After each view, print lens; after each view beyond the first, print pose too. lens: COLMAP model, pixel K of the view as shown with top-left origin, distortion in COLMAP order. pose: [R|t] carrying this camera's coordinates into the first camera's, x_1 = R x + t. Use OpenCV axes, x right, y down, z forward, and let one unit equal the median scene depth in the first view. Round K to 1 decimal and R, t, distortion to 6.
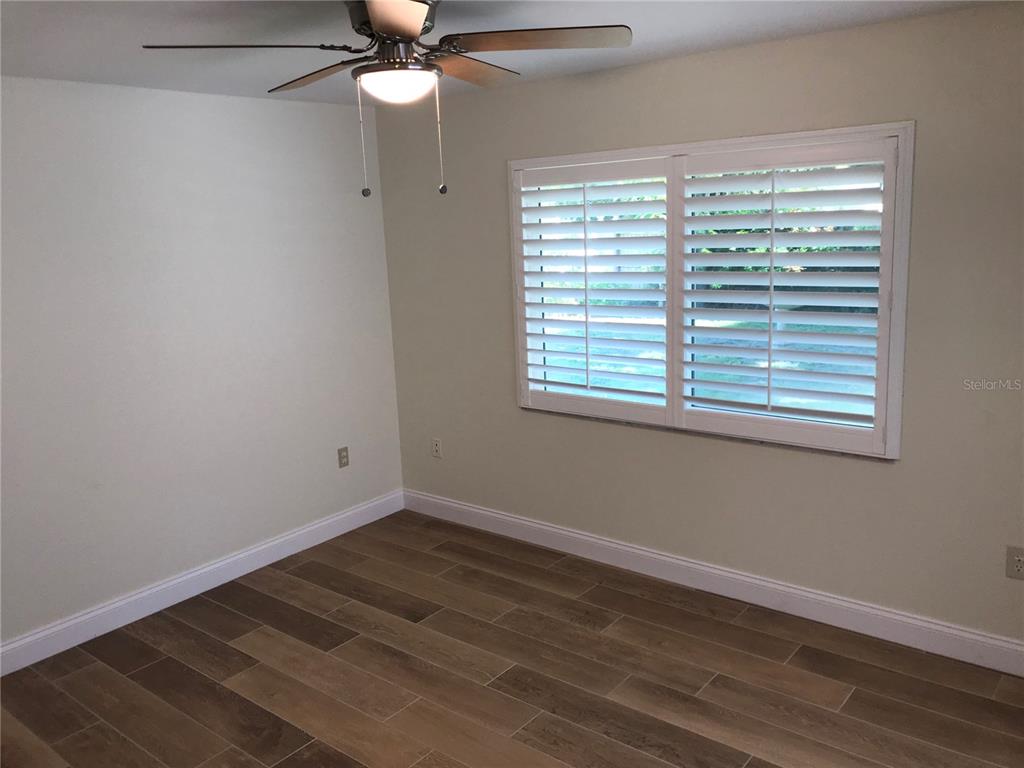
lens RADIAL K [[837.0, 0, 509.8], [0, 837.0, 391.9], [0, 0, 1]] dist [0.041864, -0.048874]
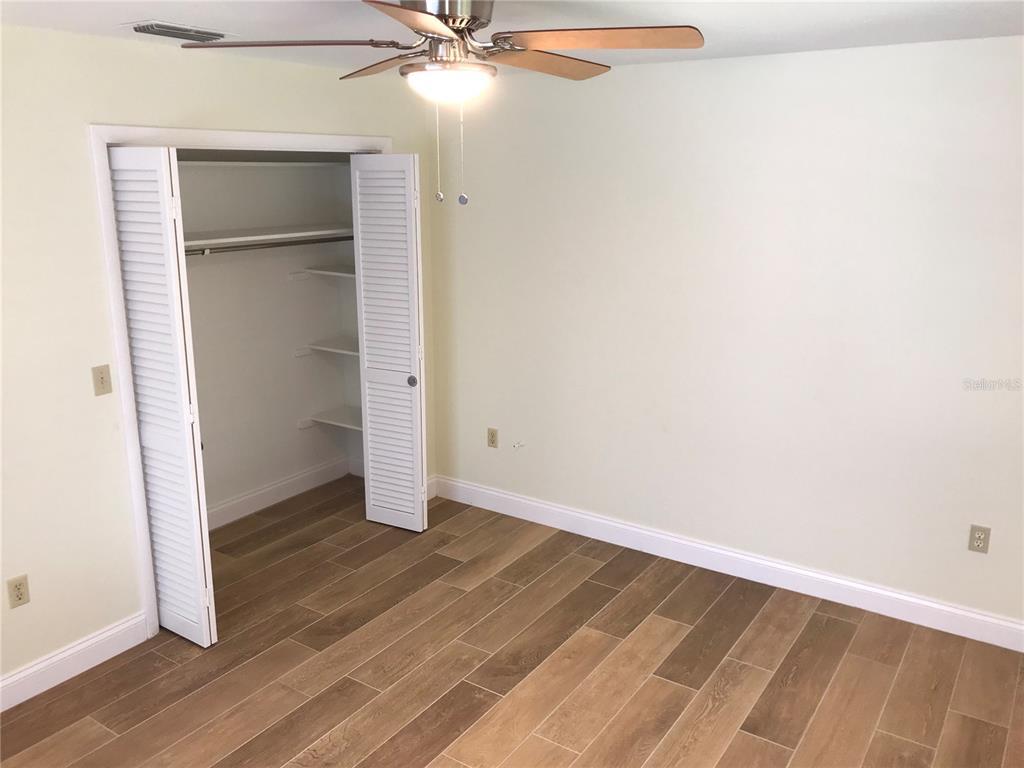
lens RADIAL K [[837.0, 0, 509.1], [0, 837.0, 389.9], [0, 0, 1]] dist [0.041864, -0.048874]
pose [[0.101770, 0.295492, -0.949909, 0.522058], [-0.223134, 0.937318, 0.267670, -0.185215], [0.969461, 0.184716, 0.161325, 0.603864]]
